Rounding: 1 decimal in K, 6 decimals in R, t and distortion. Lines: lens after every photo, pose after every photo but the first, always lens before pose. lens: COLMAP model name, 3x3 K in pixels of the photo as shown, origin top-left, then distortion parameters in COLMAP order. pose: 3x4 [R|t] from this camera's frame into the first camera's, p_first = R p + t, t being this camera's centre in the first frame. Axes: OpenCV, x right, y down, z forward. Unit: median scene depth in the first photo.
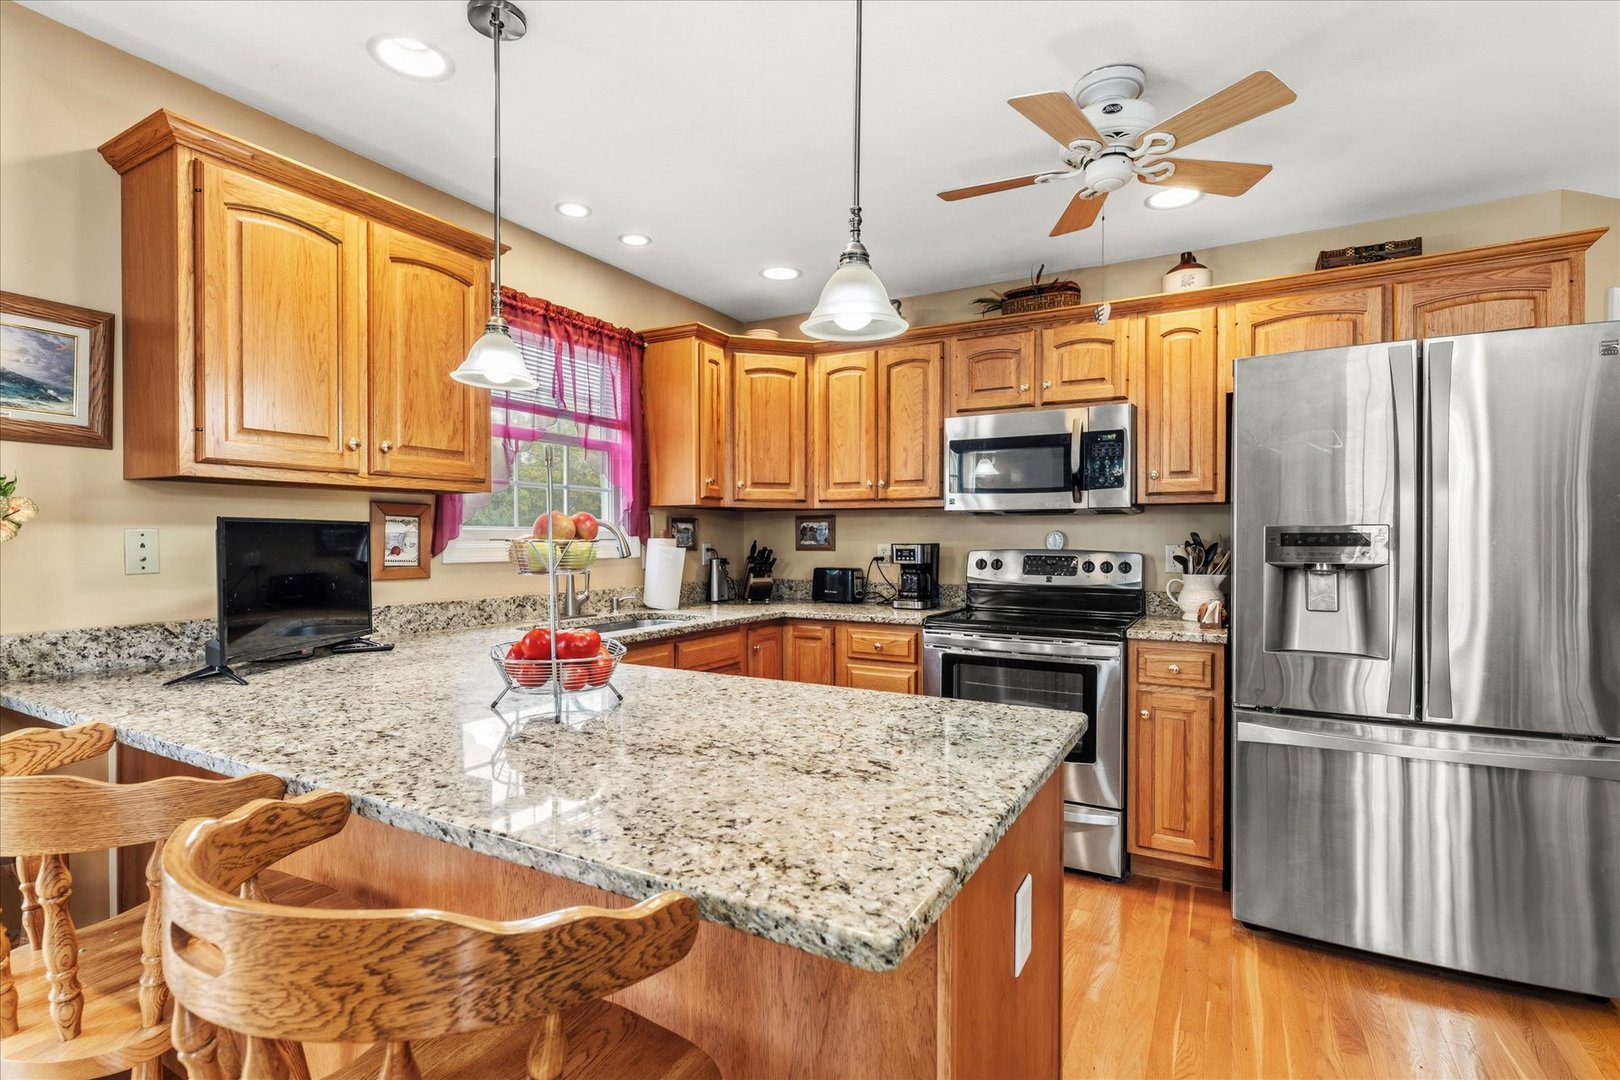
lens RADIAL K [[760.5, 0, 811.8], [0, 760.5, 548.9], [0, 0, 1]] dist [-0.001865, -0.000256]
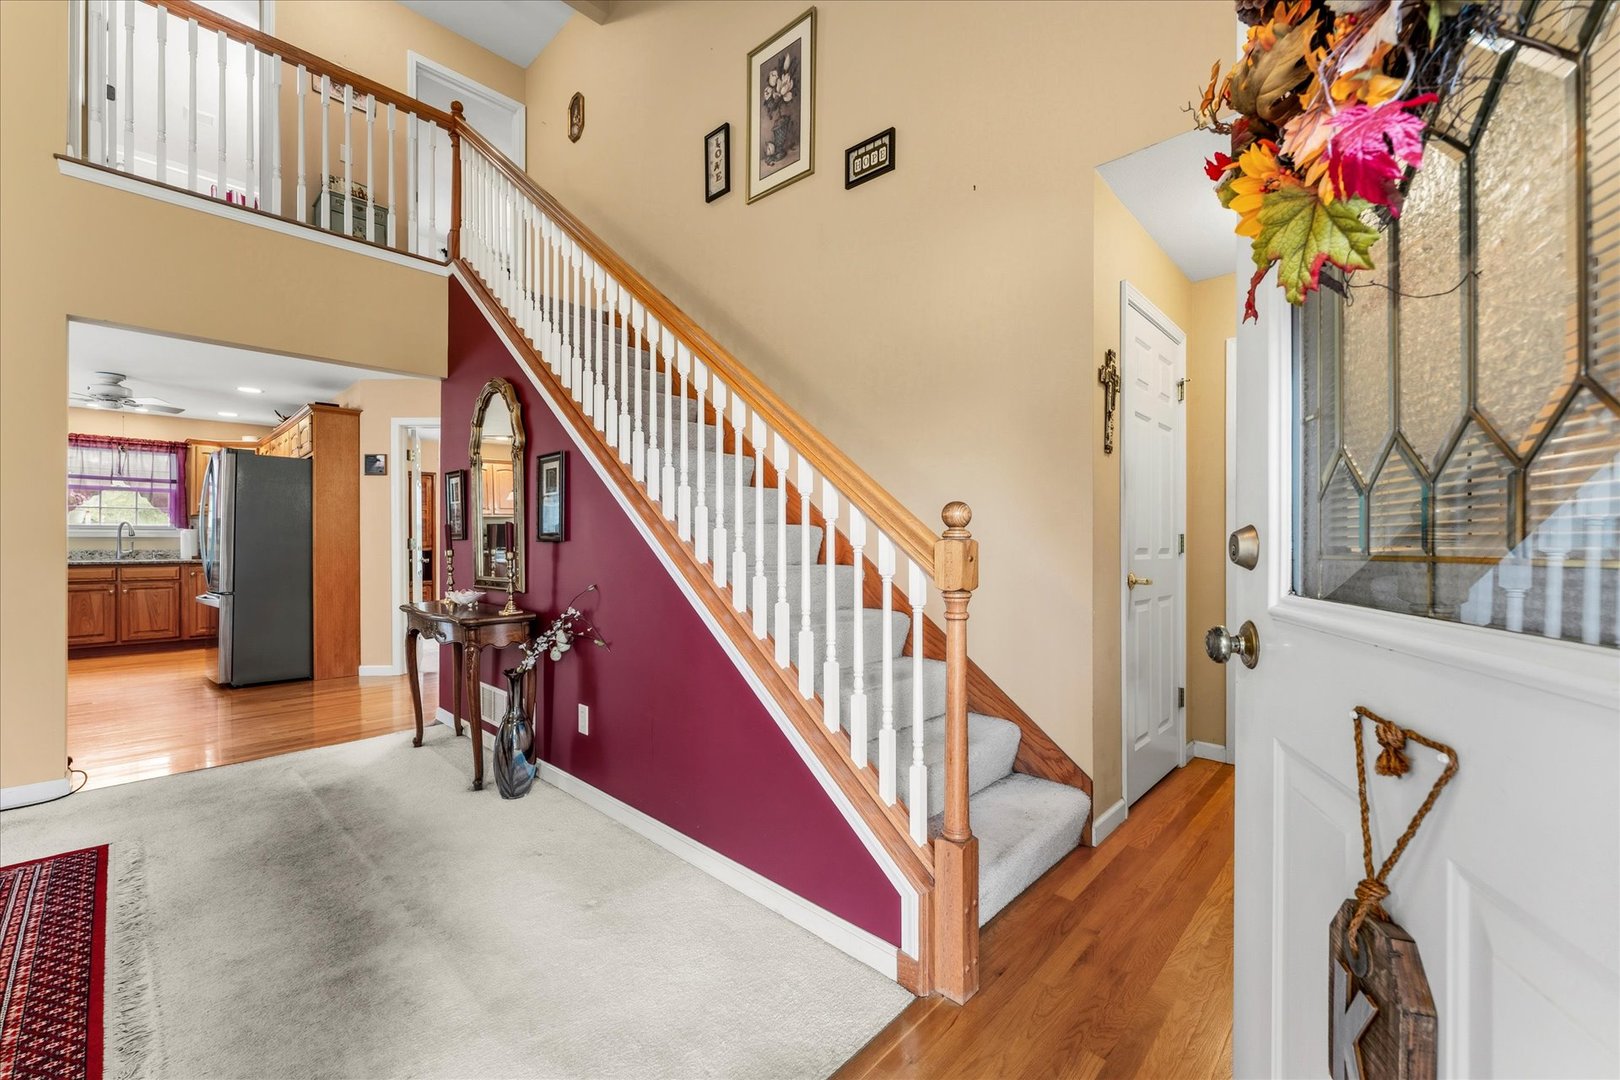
lens RADIAL K [[650.3, 0, 811.3], [0, 650.3, 536.5], [0, 0, 1]] dist [-0.001173, -0.000277]
pose [[0.970032, -0.003203, -0.242957, 2.401371], [-0.001073, 0.999847, -0.017469, 0.047858], [0.242976, 0.017206, 0.969880, -0.529921]]
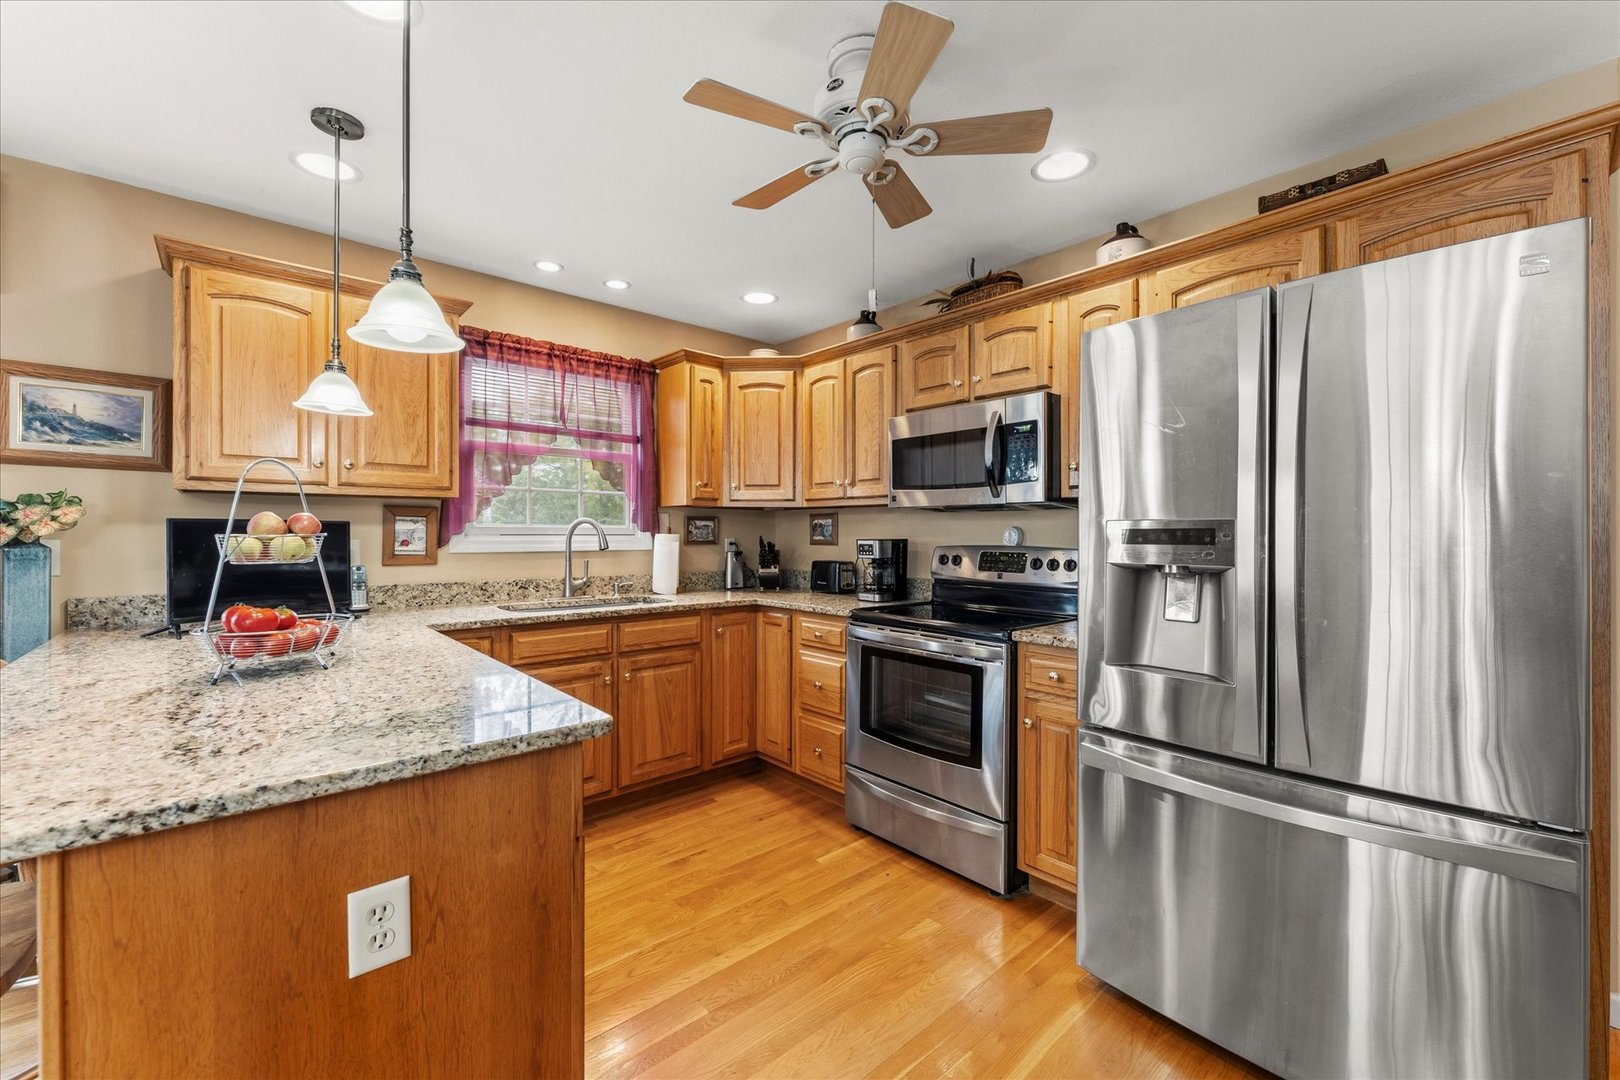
lens RADIAL K [[650.3, 0, 811.3], [0, 650.3, 536.5], [0, 0, 1]] dist [-0.001173, -0.000277]
pose [[0.944801, 0.002966, -0.327632, 0.387362], [-0.005924, 0.999950, -0.008031, -0.003115], [0.327592, 0.009529, 0.944771, 0.135882]]
